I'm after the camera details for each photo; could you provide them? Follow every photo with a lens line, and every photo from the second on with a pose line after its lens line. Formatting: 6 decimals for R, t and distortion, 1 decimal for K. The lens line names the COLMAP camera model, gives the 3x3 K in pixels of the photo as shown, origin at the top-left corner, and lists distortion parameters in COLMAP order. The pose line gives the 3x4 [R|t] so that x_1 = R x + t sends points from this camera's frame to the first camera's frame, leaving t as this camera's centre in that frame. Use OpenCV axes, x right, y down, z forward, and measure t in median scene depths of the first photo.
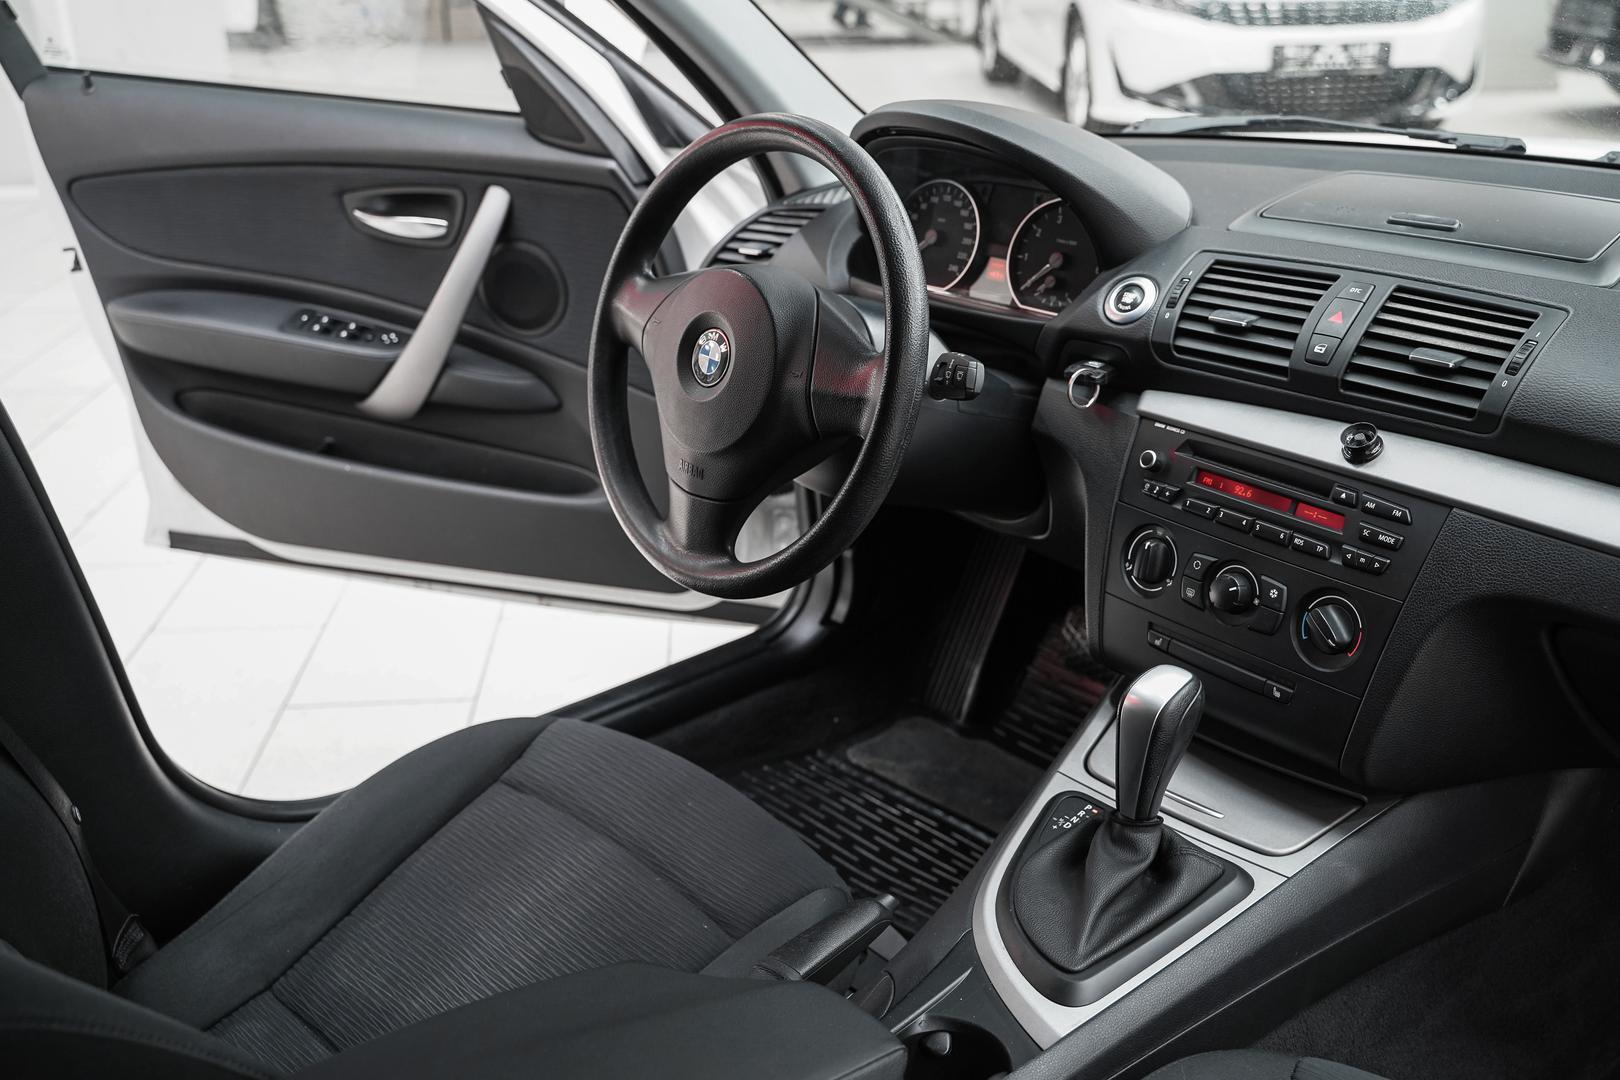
lens RADIAL K [[1598.6, 0, 815.0], [0, 1598.6, 519.7], [0, 0, 1]] dist [-0.002021, 0.016495]
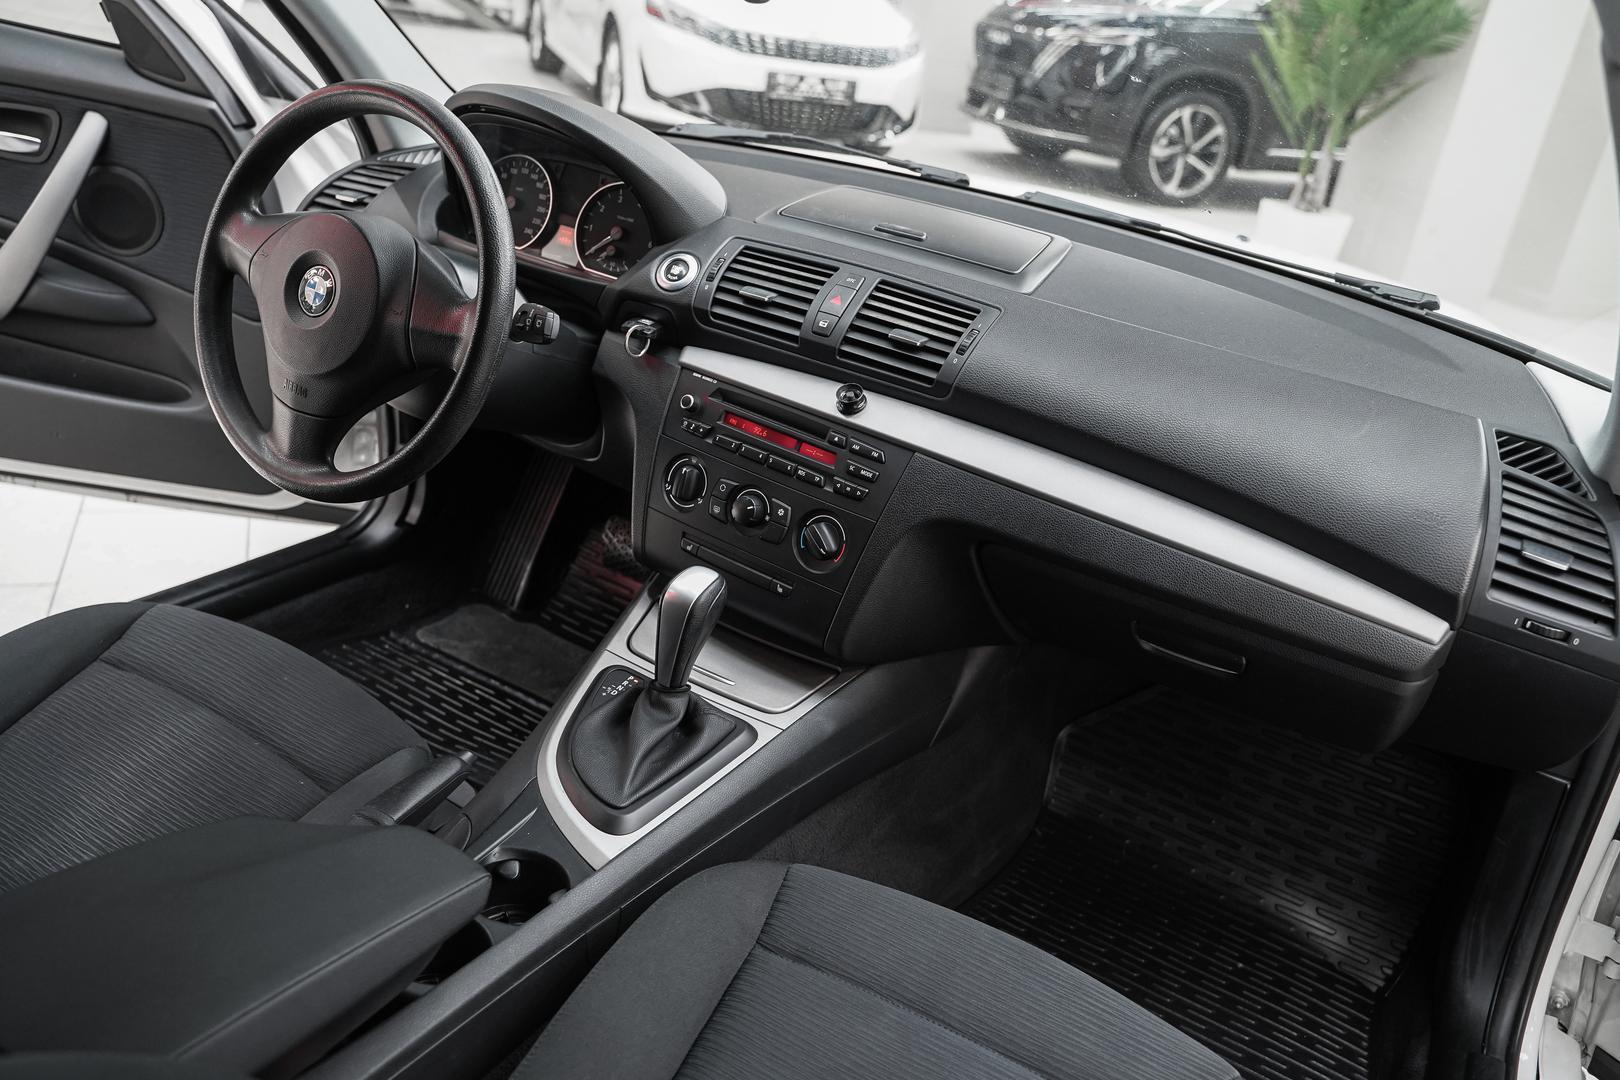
lens RADIAL K [[1304.1, 0, 804.3], [0, 1304.1, 534.2], [0, 0, 1]] dist [-0.013181, 0.010420]
pose [[0.947061, 0.023673, 0.320179, -0.027747], [-0.046074, 0.996976, 0.062571, -0.002502], [-0.317730, -0.074011, 0.945288, -0.000709]]
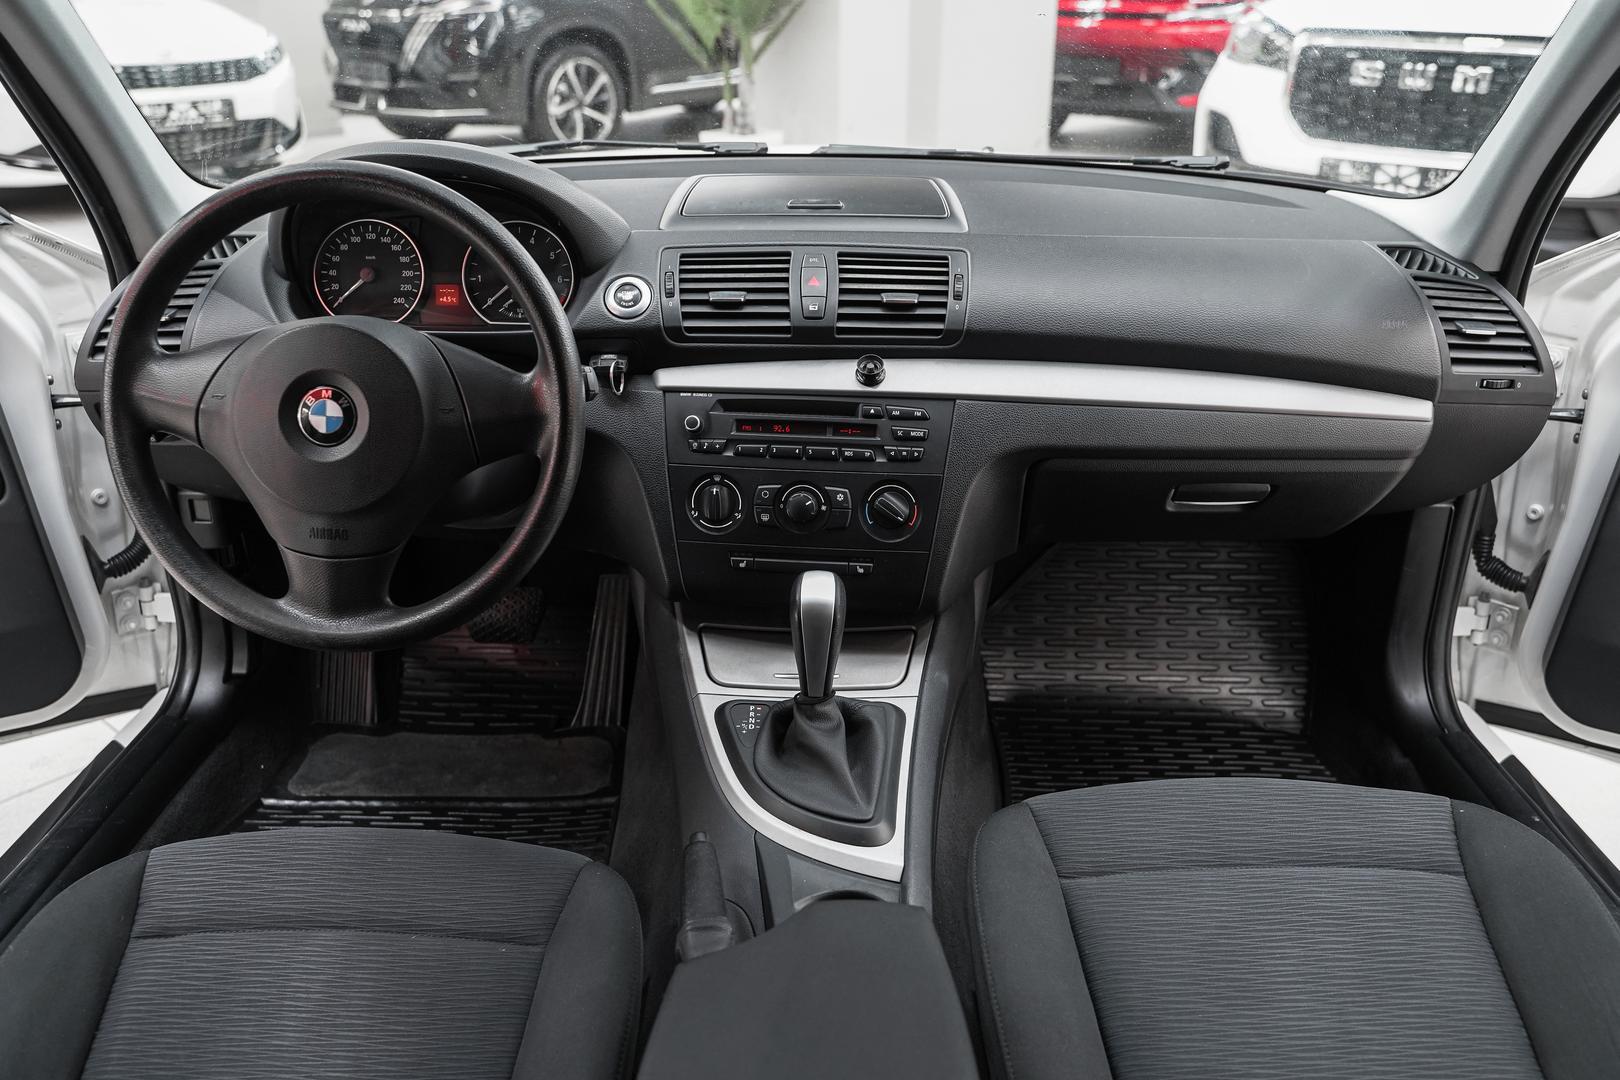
lens RADIAL K [[1304.1, 0, 804.3], [0, 1304.1, 534.2], [0, 0, 1]] dist [-0.013181, 0.010420]
pose [[0.693567, -0.265840, 0.669547, -0.399828], [0.244381, 0.961132, 0.128464, -0.060399], [-0.677674, 0.074527, 0.731576, 0.218634]]
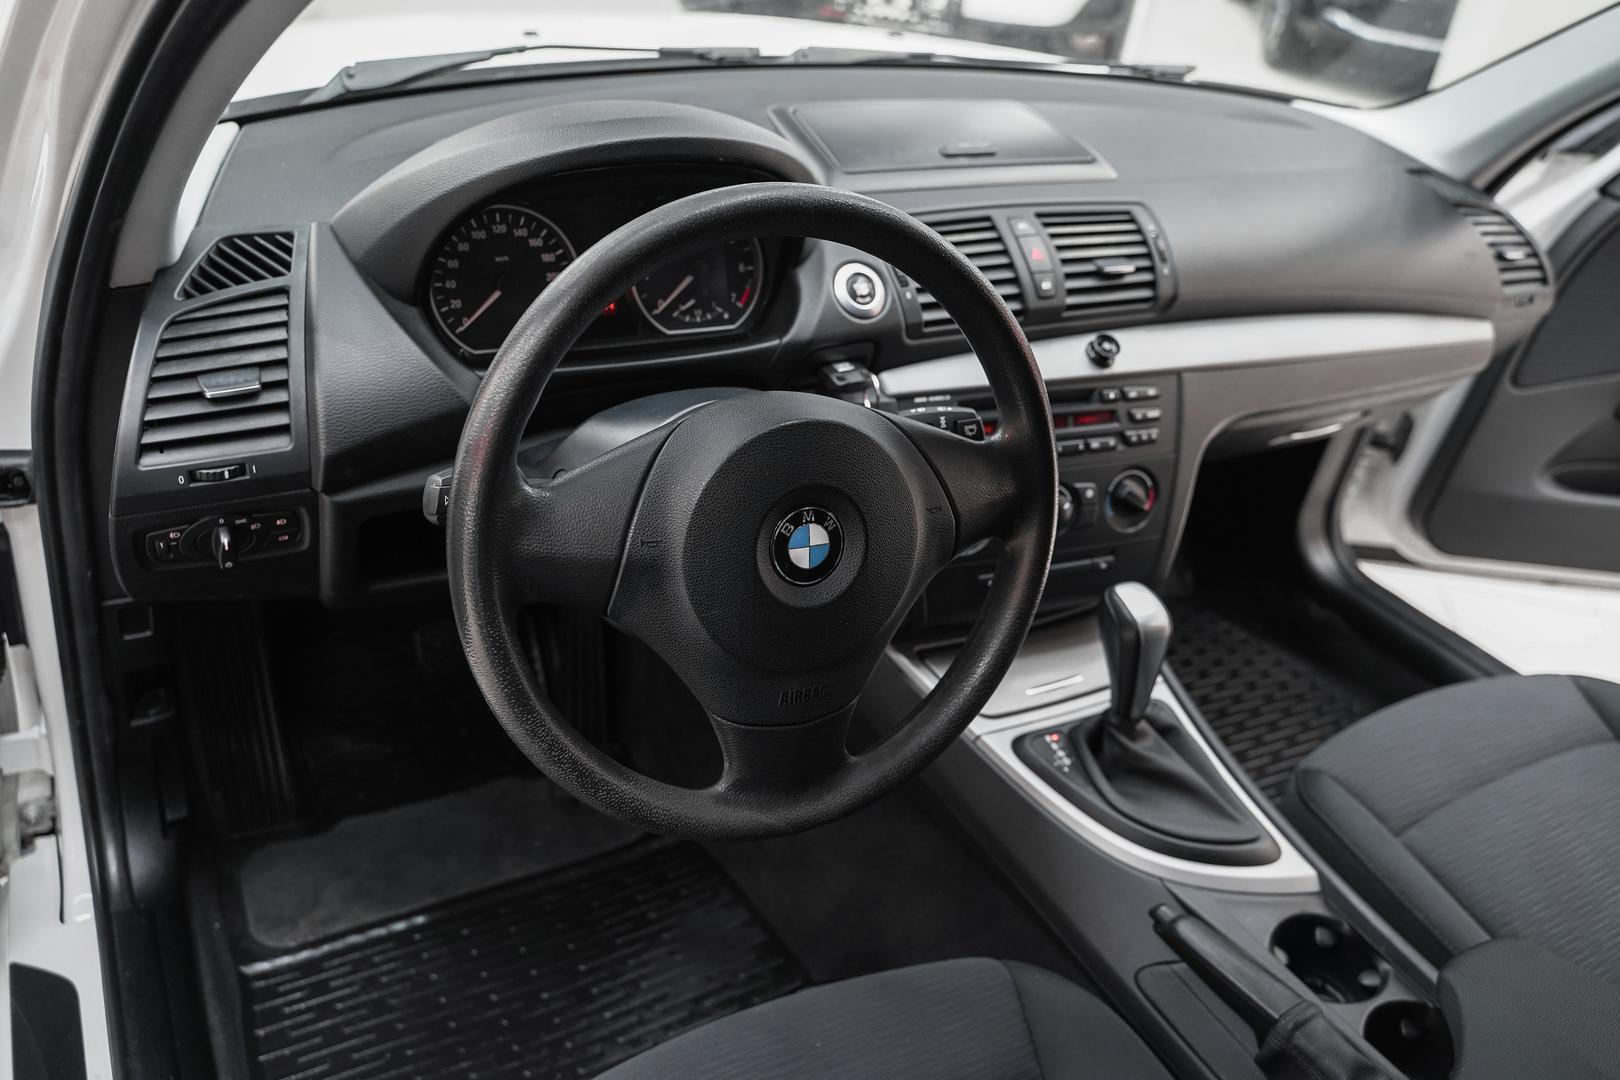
lens RADIAL K [[1304.1, 0, 804.3], [0, 1304.1, 534.2], [0, 0, 1]] dist [-0.013181, 0.010420]
pose [[0.248692, -0.458465, 0.853207, -0.540810], [0.246455, 0.881841, 0.402015, -0.328429], [-0.936703, 0.110300, 0.332298, 0.779938]]
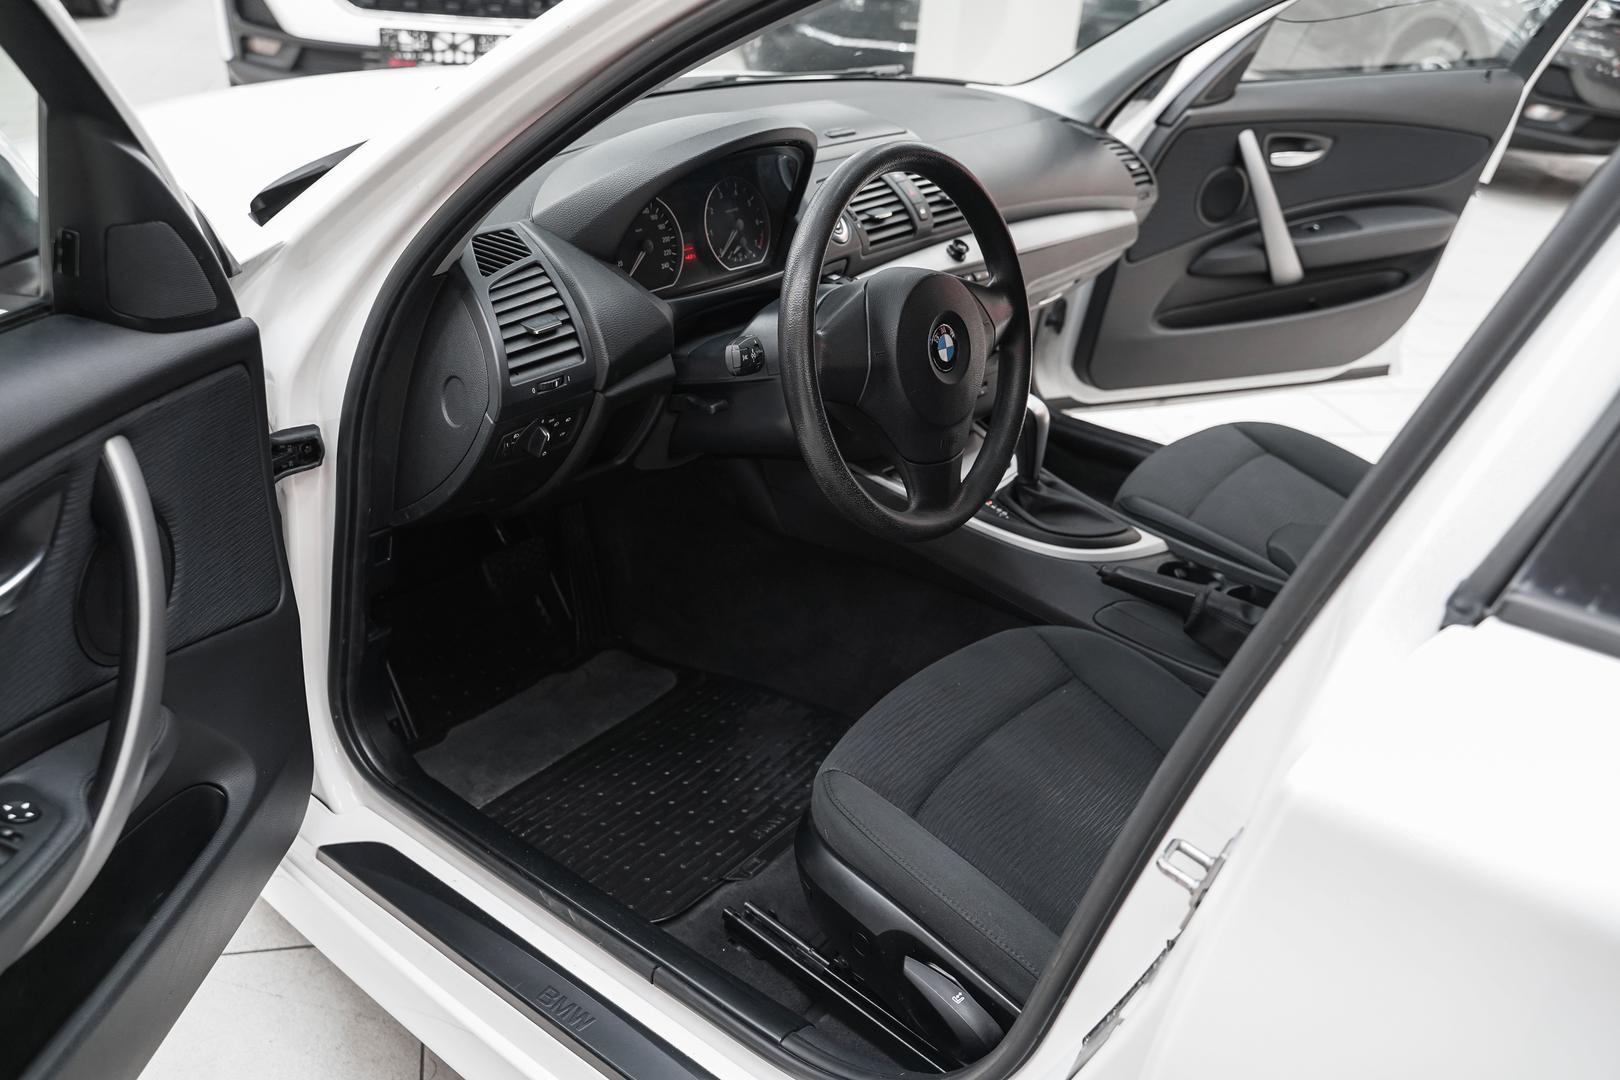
lens RADIAL K [[1304.1, 0, 804.3], [0, 1304.1, 534.2], [0, 0, 1]] dist [-0.013181, 0.010420]
pose [[-0.159981, -0.449508, 0.878834, -0.955461], [0.289631, 0.829740, 0.477121, -0.473523], [-0.943674, 0.330868, -0.002552, 1.110865]]
